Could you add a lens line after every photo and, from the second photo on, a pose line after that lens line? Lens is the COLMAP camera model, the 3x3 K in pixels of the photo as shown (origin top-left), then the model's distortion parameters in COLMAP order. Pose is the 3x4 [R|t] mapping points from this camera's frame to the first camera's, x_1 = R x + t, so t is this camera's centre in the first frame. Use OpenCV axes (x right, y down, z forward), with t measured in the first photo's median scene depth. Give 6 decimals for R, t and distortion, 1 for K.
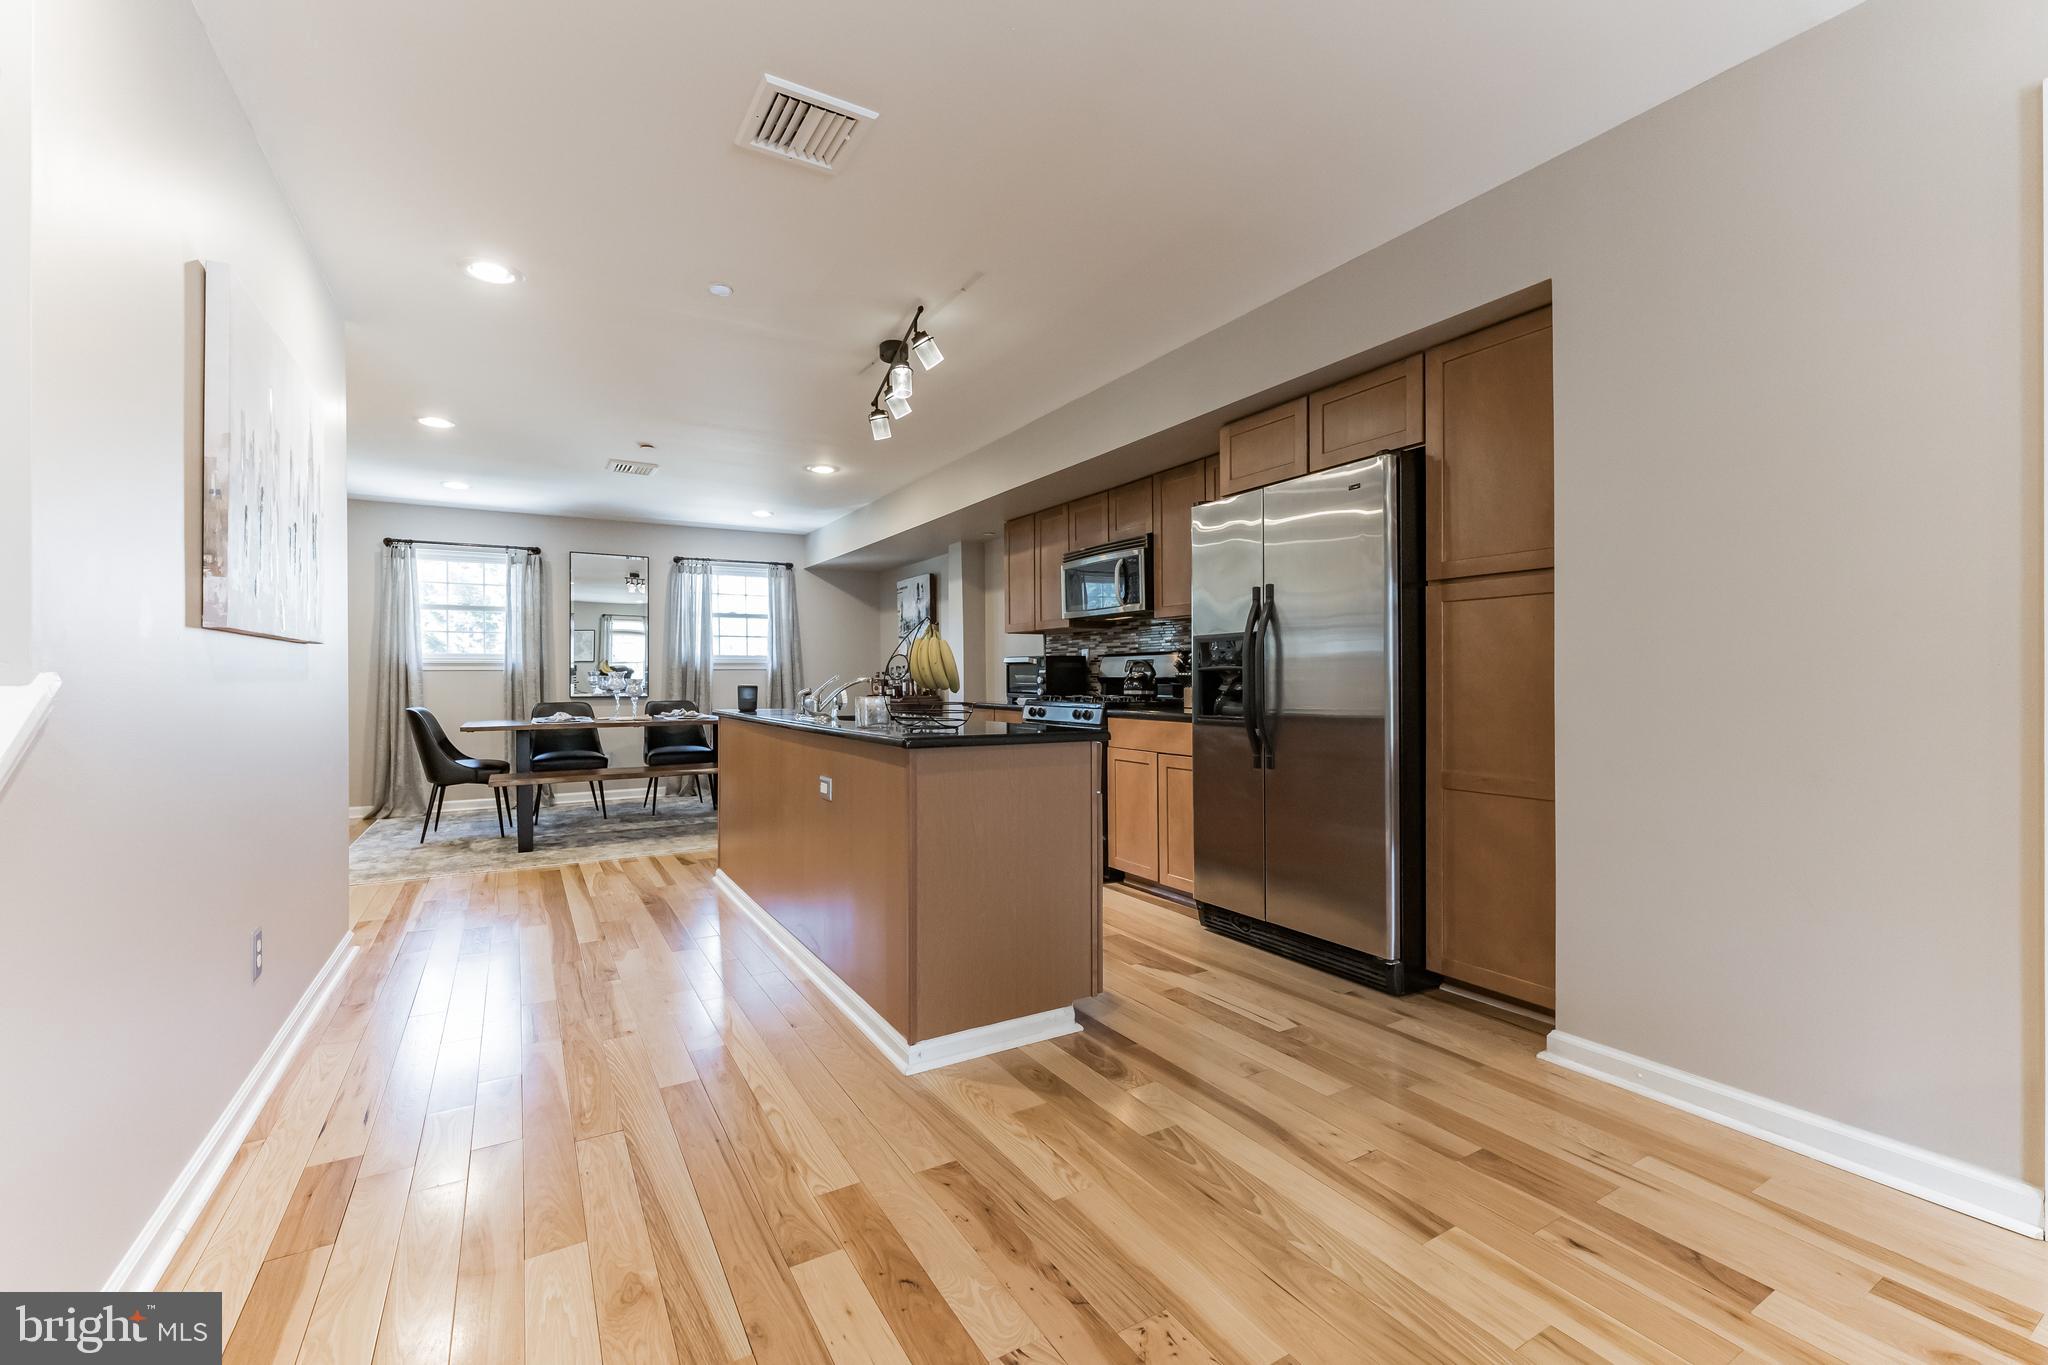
lens RADIAL K [[834.0, 0, 970.9], [0, 834.0, 679.4], [0, 0, 1]] dist [-0.001941, -0.000209]
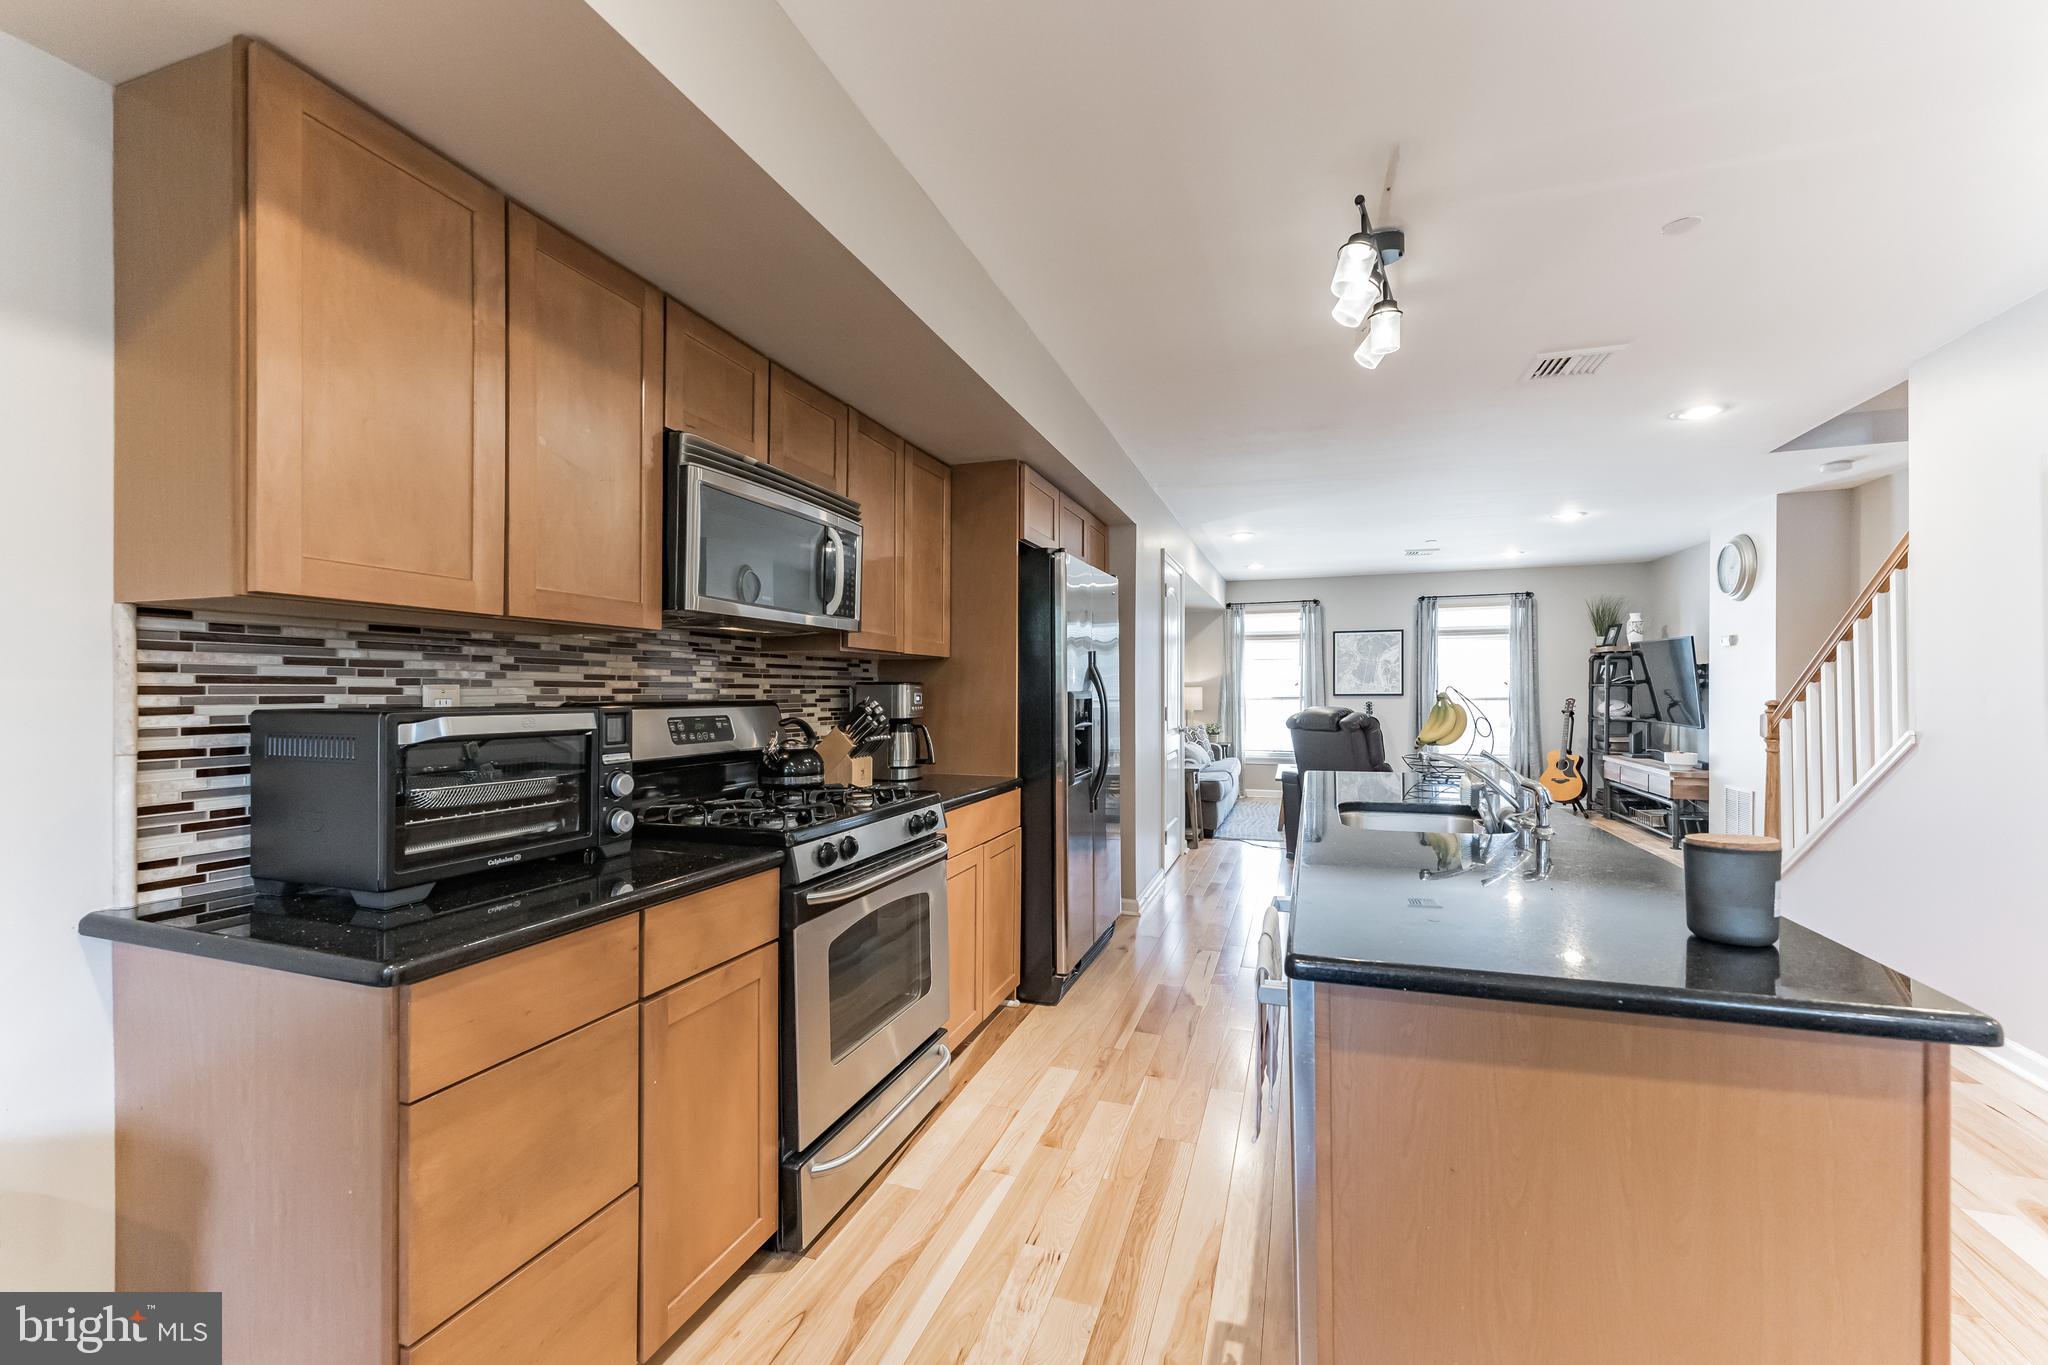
lens RADIAL K [[823.0, 0, 1032.3], [0, 823.0, 696.4], [0, 0, 1]] dist [0.002770, 0.000286]
pose [[-0.678828, 0.000878, 0.734297, -0.206389], [0.005068, 0.999981, 0.003490, -0.026978], [-0.734280, 0.006091, -0.678820, 0.891907]]
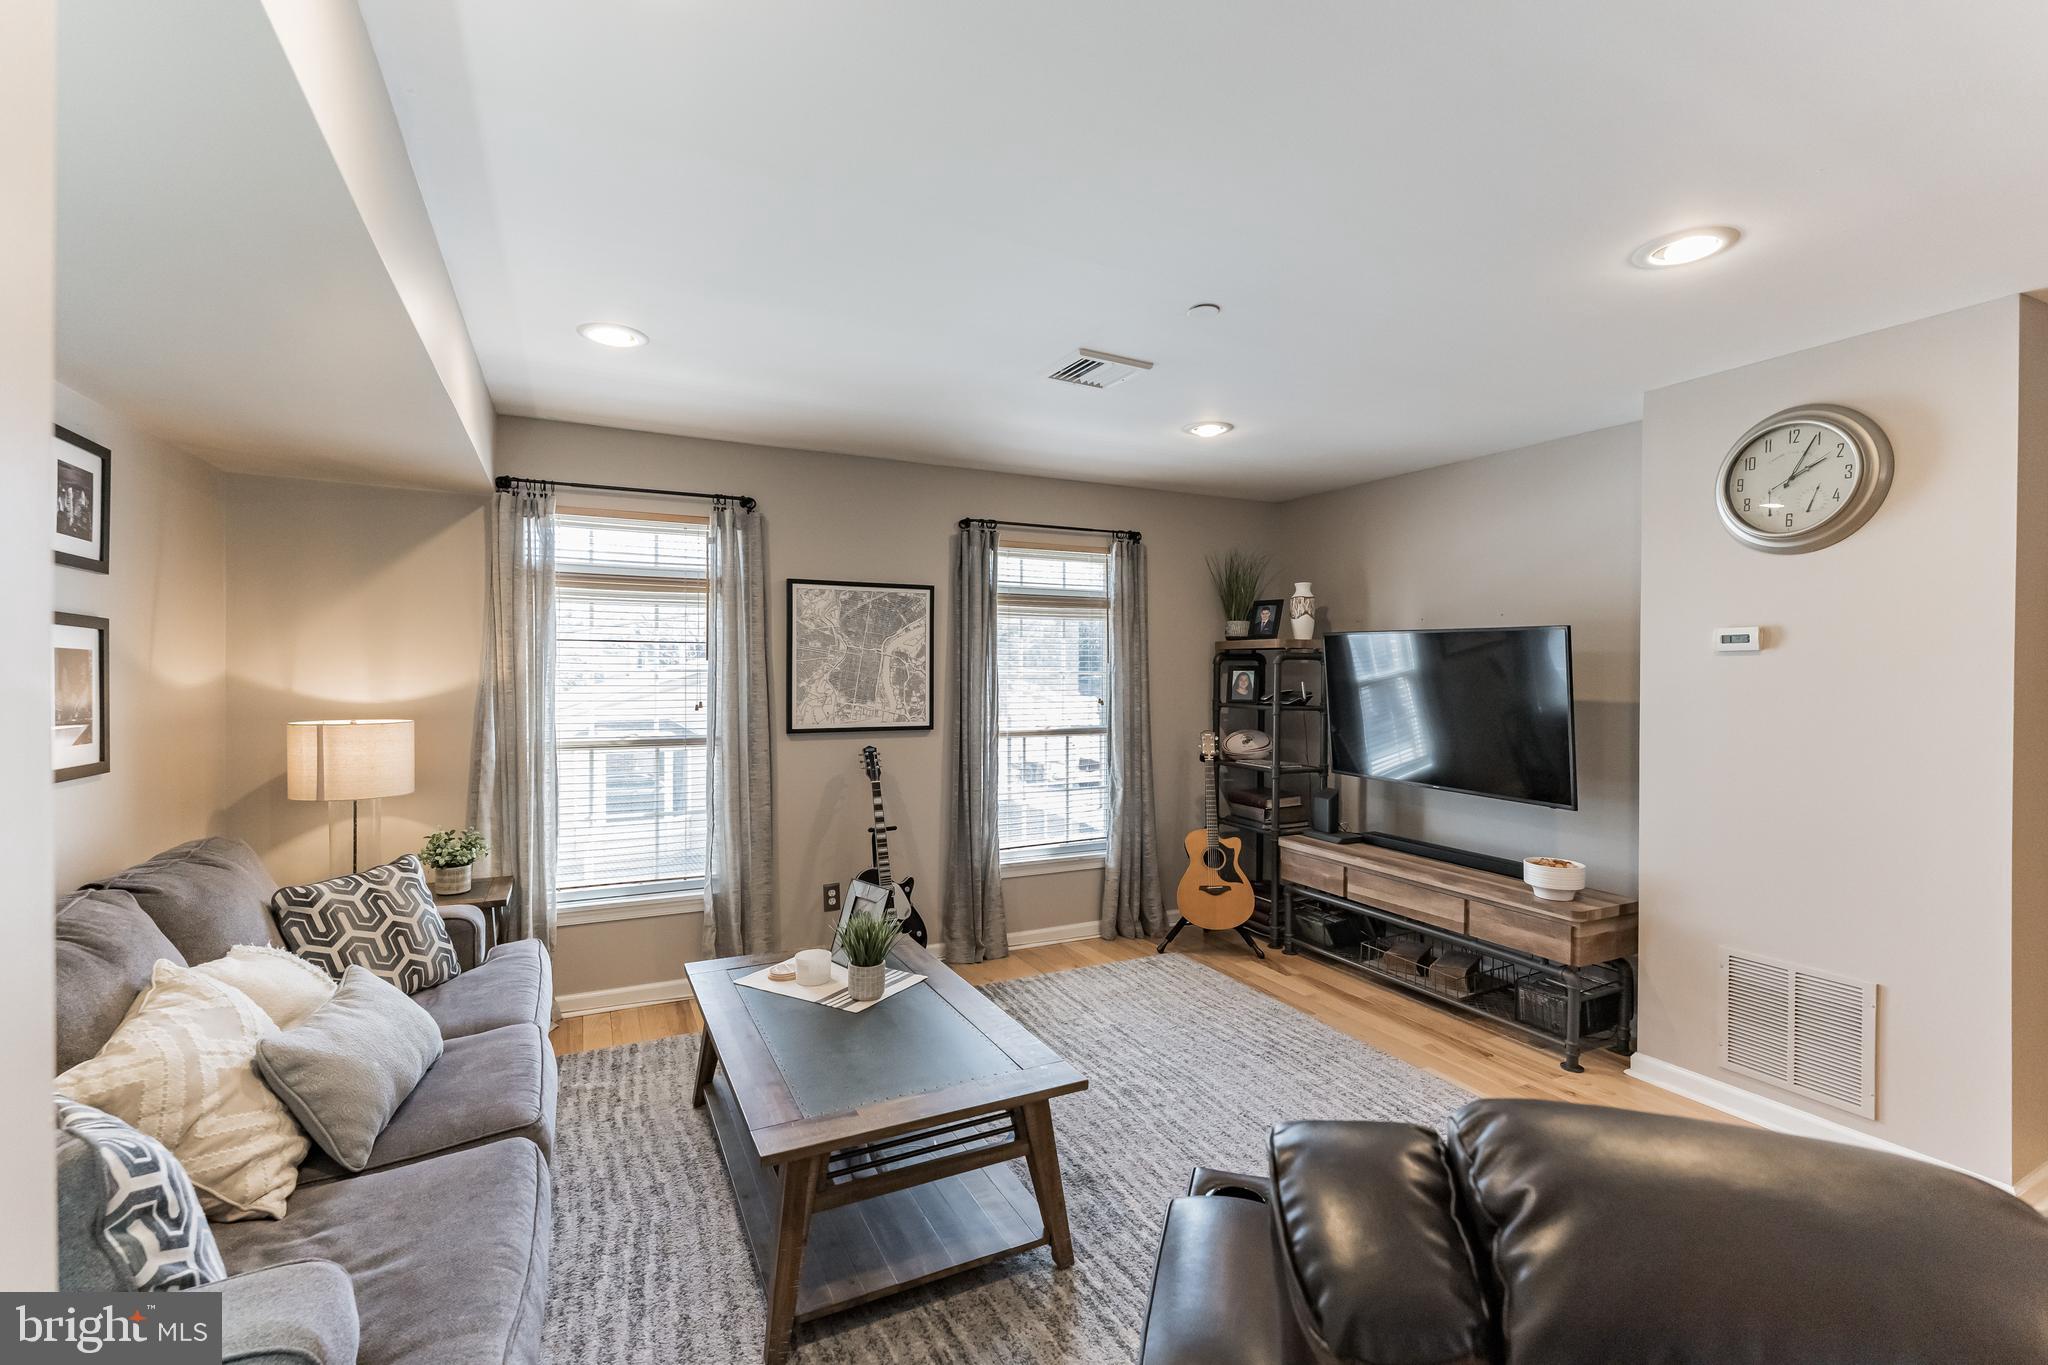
lens RADIAL K [[890.2, 0, 1024.0], [0, 890.2, 682.5], [0, 0, 1]] dist [0.002276, 0.000047]
pose [[-0.999413, -0.000134, 0.034252, 0.295035], [0.000182, 0.999957, 0.009218, -0.063458], [-0.034252, 0.009219, -0.999371, 0.175068]]
